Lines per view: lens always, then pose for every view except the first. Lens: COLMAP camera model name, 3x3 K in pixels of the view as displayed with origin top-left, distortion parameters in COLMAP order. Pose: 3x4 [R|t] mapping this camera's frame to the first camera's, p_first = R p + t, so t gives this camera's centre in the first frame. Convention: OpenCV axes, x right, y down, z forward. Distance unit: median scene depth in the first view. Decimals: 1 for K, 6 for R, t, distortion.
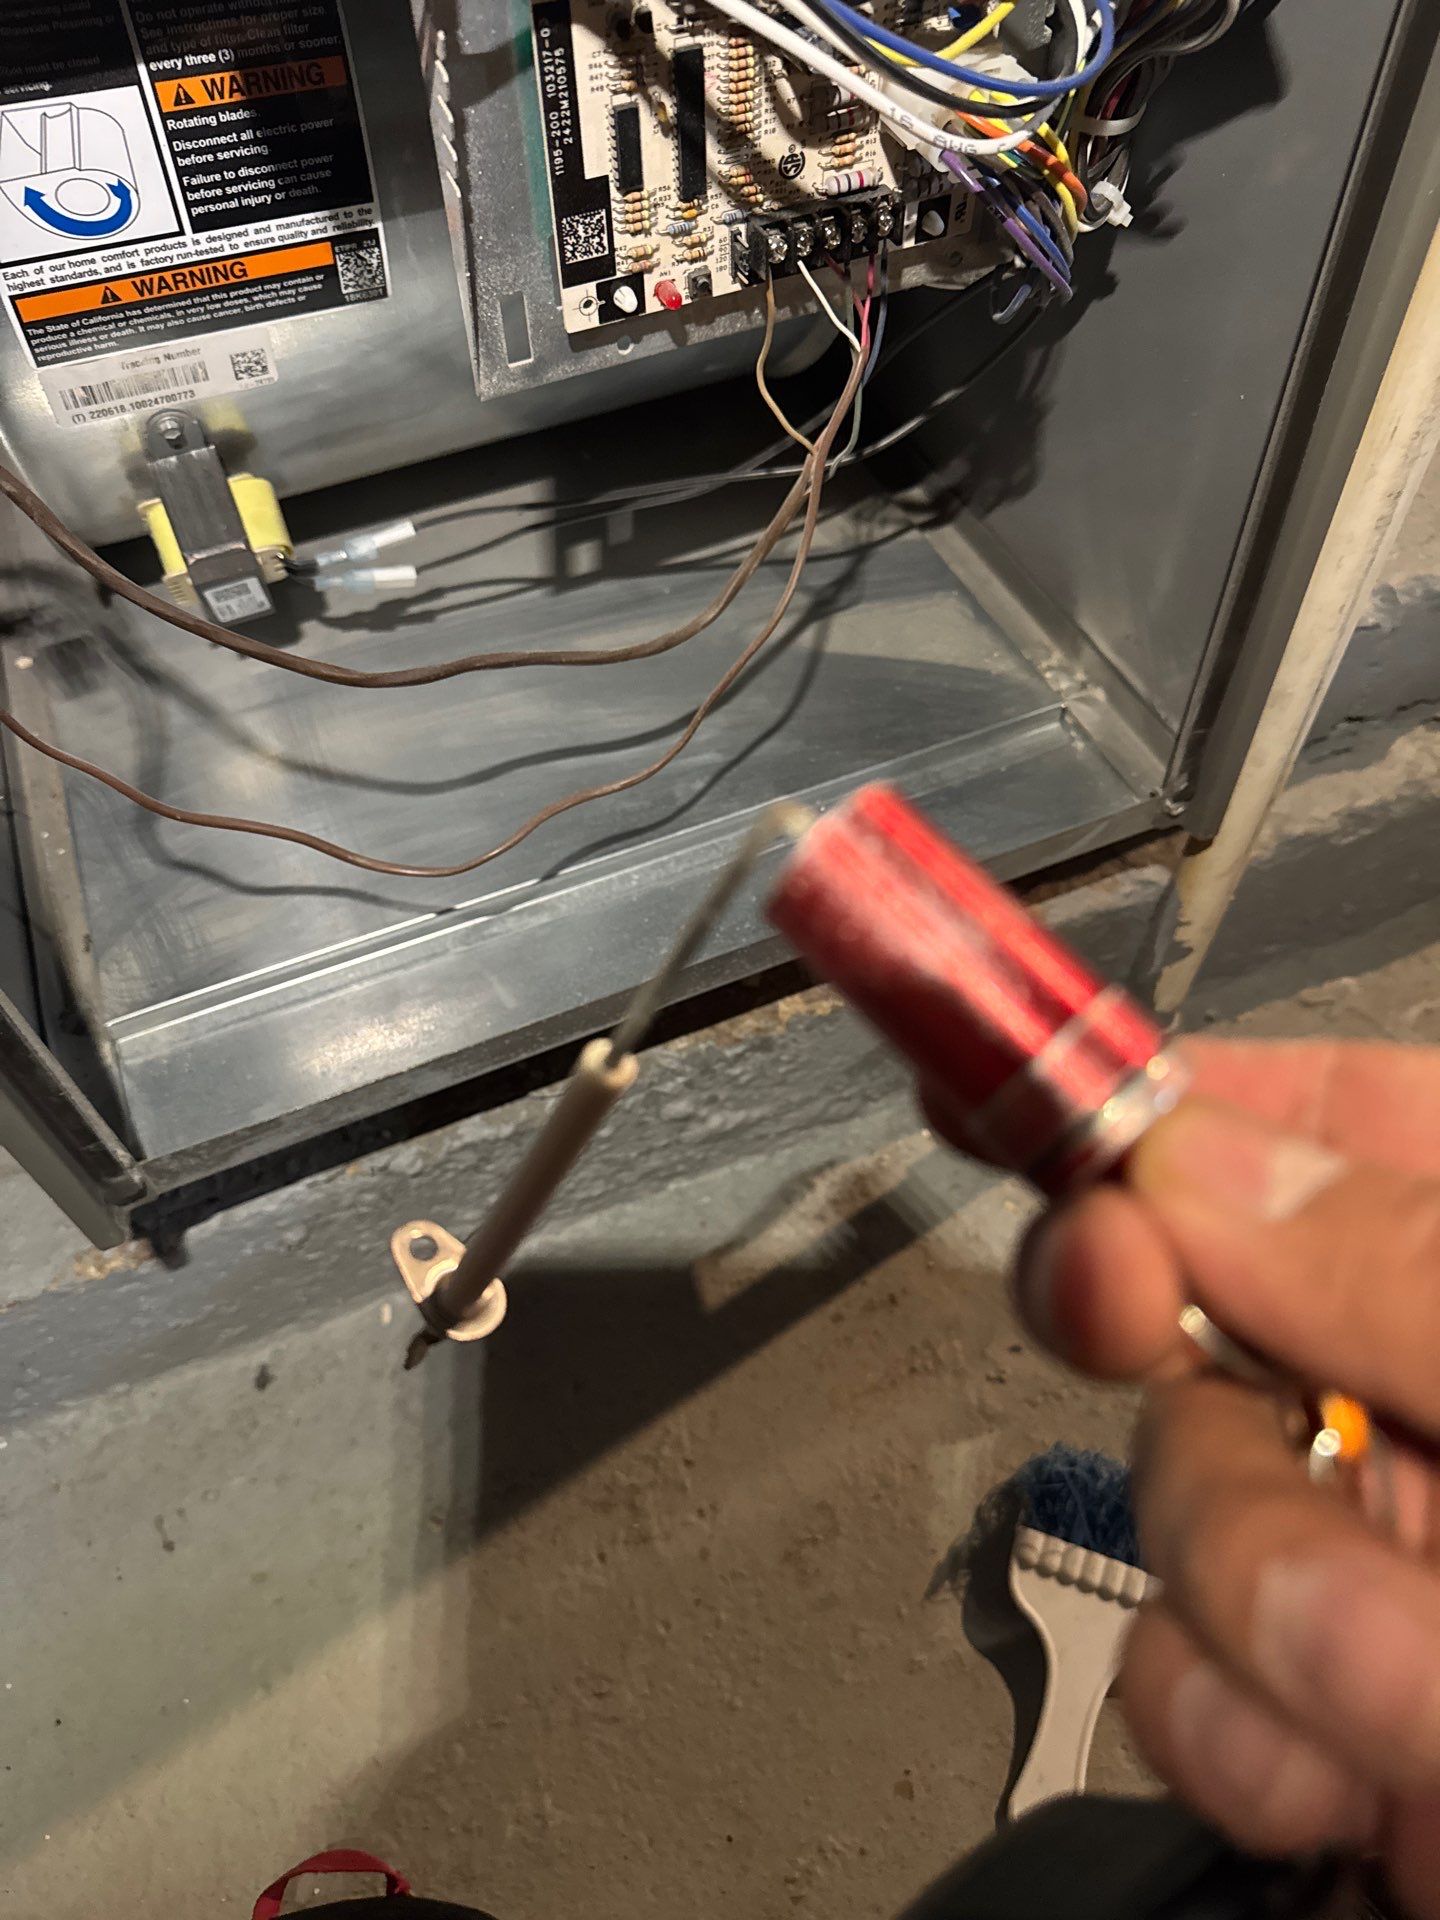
lens RADIAL K [[1356.8, 0, 721.8], [0, 1356.8, 942.9], [0, 0, 1]] dist [0.013756, -0.036302]
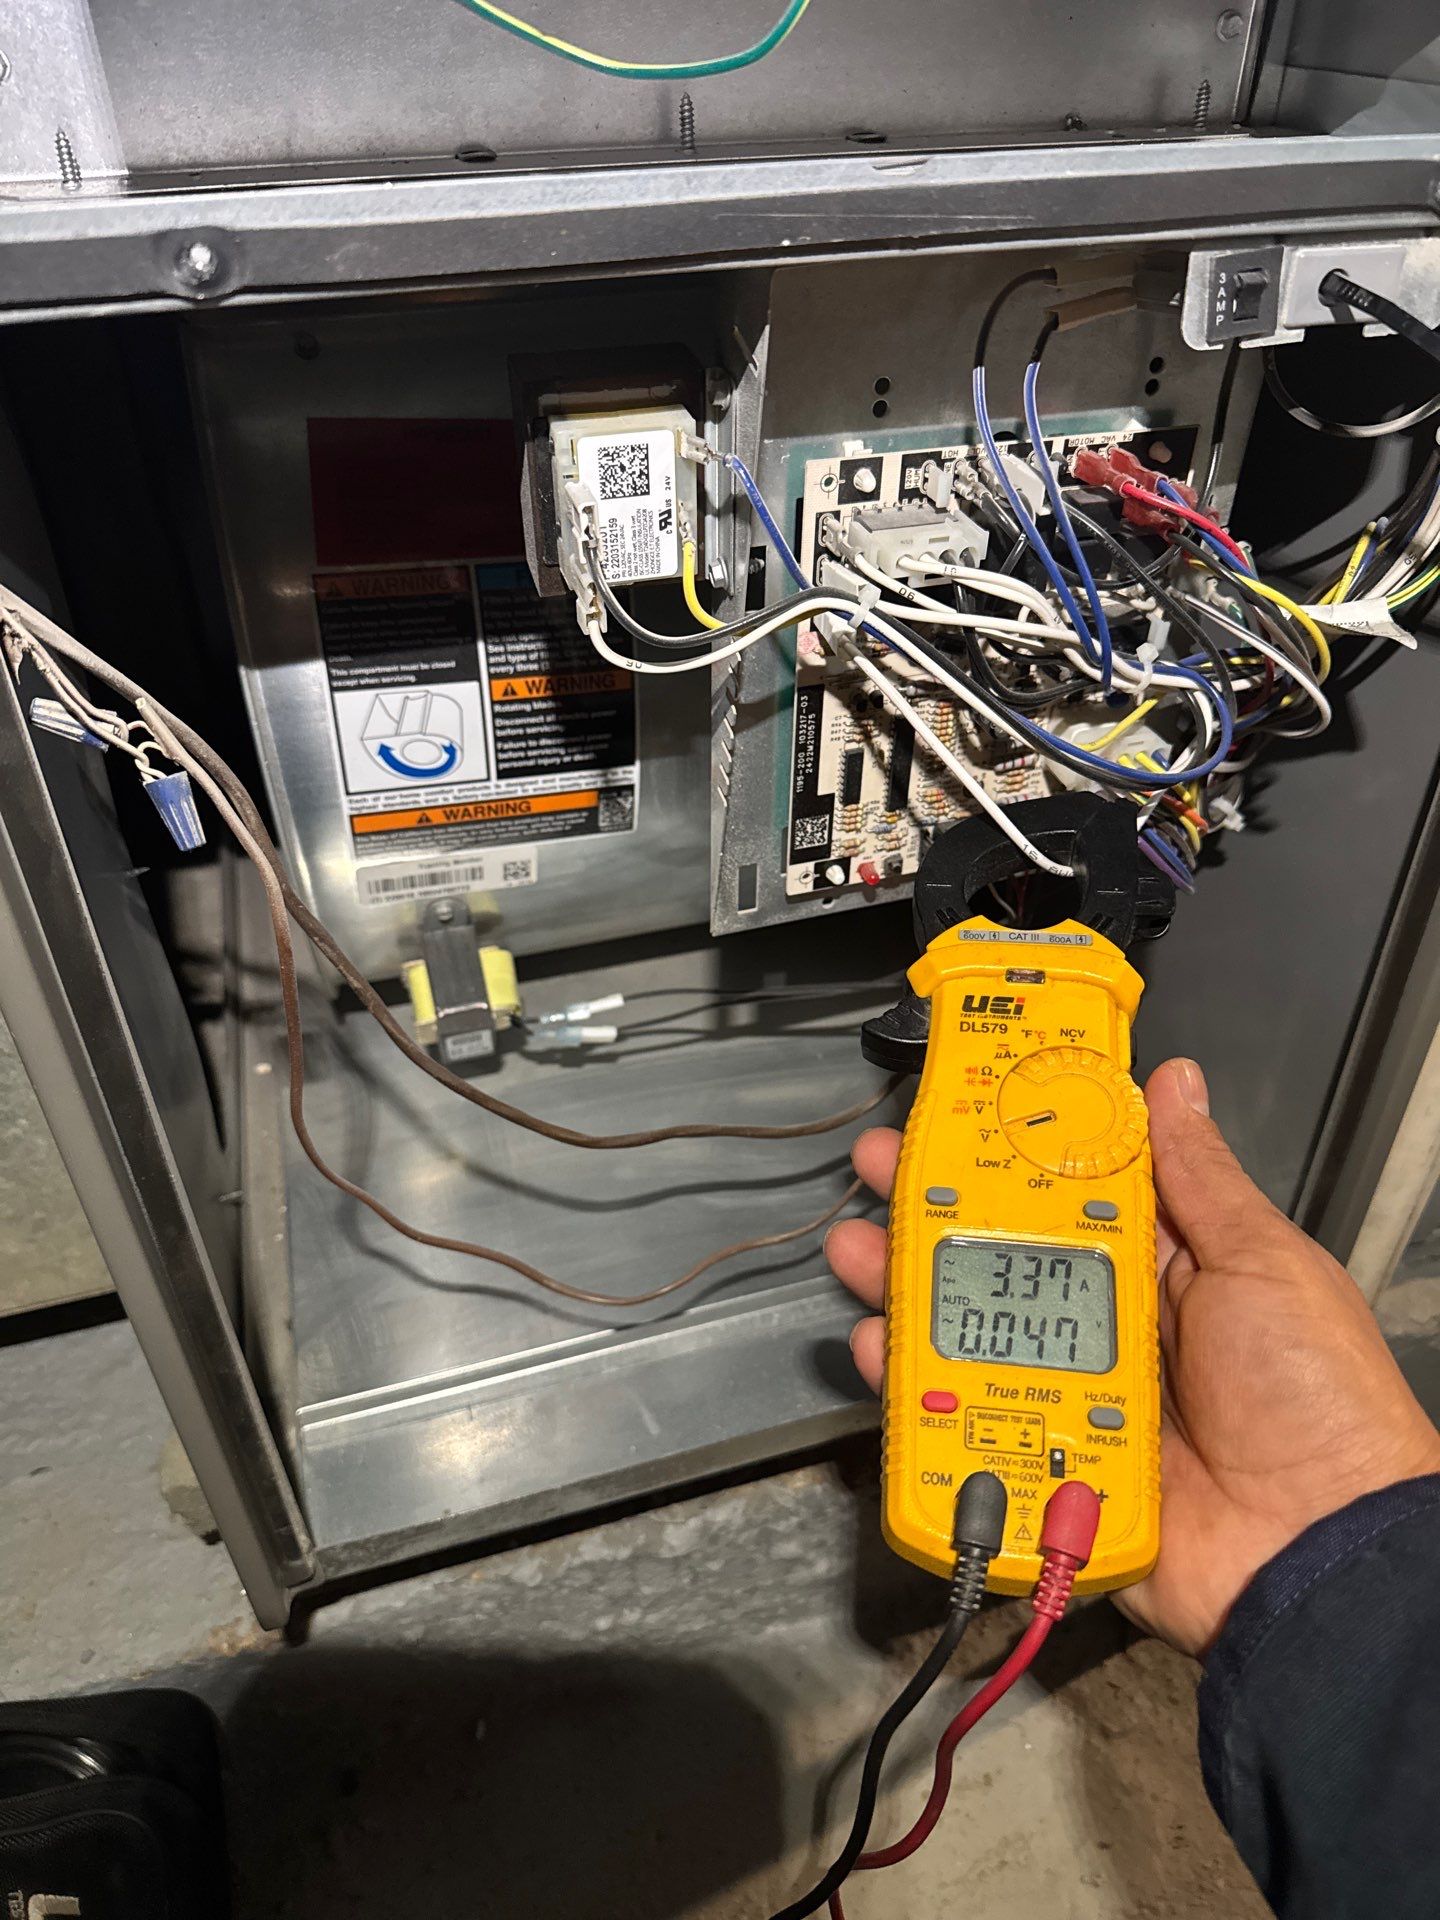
lens RADIAL K [[1356.8, 0, 728.6], [0, 1356.8, 957.4], [0, 0, 1]] dist [0.013756, -0.036302]
pose [[0.993028, 0.088222, -0.078185, -0.049113], [-0.106327, 0.956708, -0.270934, -0.032173], [0.050898, 0.277358, 0.959418, -0.159420]]
